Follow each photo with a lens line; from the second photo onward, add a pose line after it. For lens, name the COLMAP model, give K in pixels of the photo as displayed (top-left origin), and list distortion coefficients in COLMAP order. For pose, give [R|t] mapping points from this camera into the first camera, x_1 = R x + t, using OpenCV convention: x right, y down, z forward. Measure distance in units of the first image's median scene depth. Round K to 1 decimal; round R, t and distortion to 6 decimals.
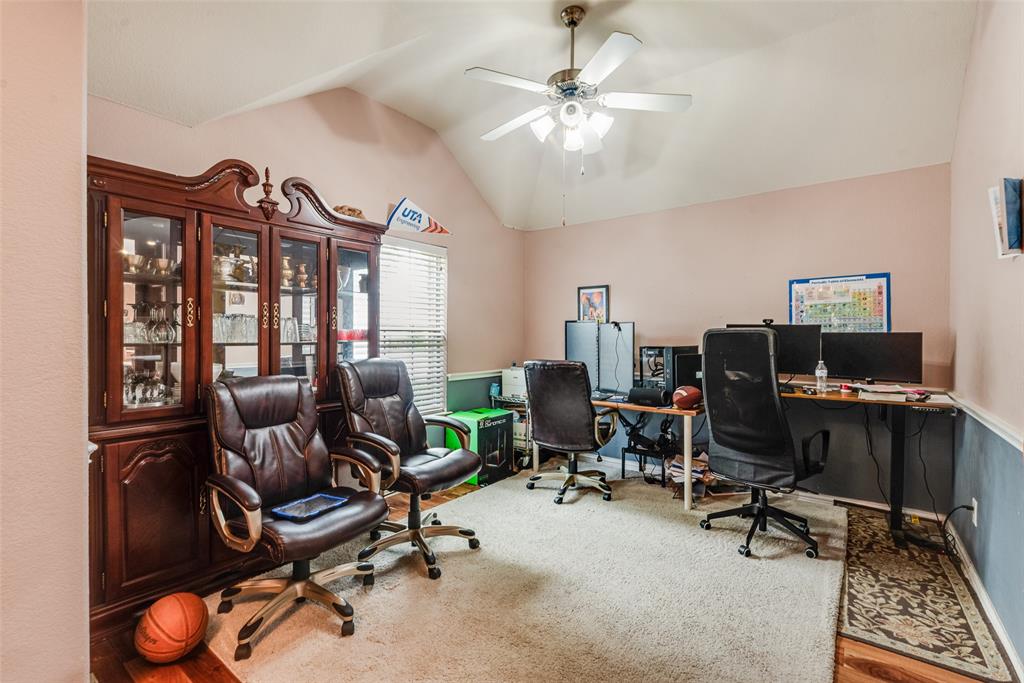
lens RADIAL K [[458.8, 0, 512.0], [0, 458.8, 341.5], [0, 0, 1]] dist [0.001051, 0.000390]
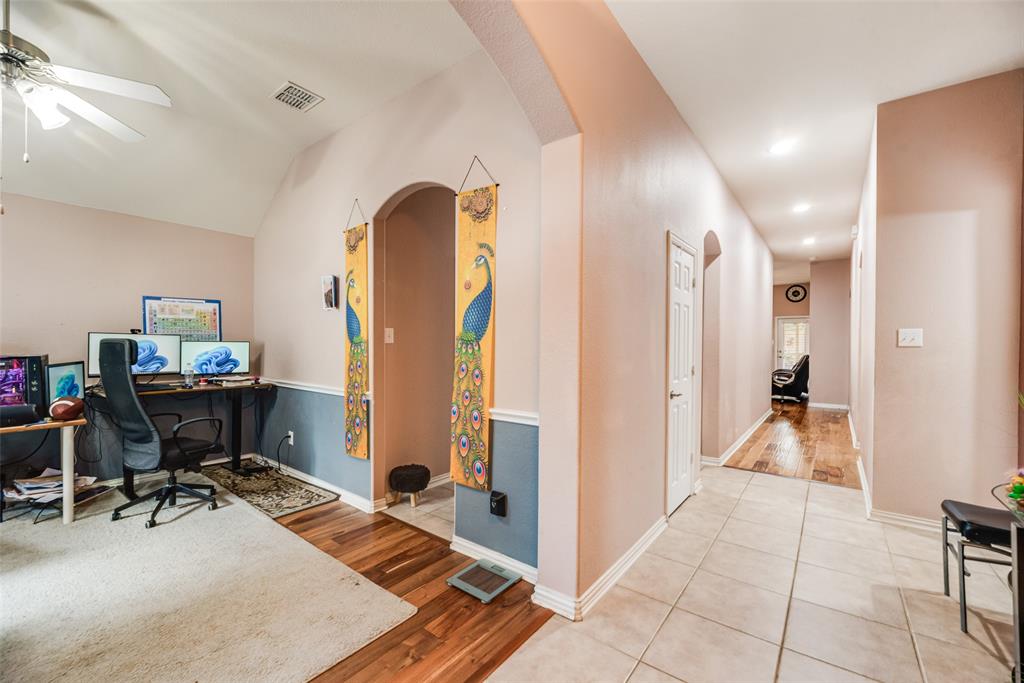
lens RADIAL K [[418.4, 0, 522.4], [0, 418.4, 339.1], [0, 0, 1]] dist [0.000481, 0.000029]
pose [[-0.004558, 0.005952, 0.999972, -0.612877], [0.006386, 0.999962, -0.005923, -0.014366], [-0.999969, 0.006358, -0.004596, 0.052031]]
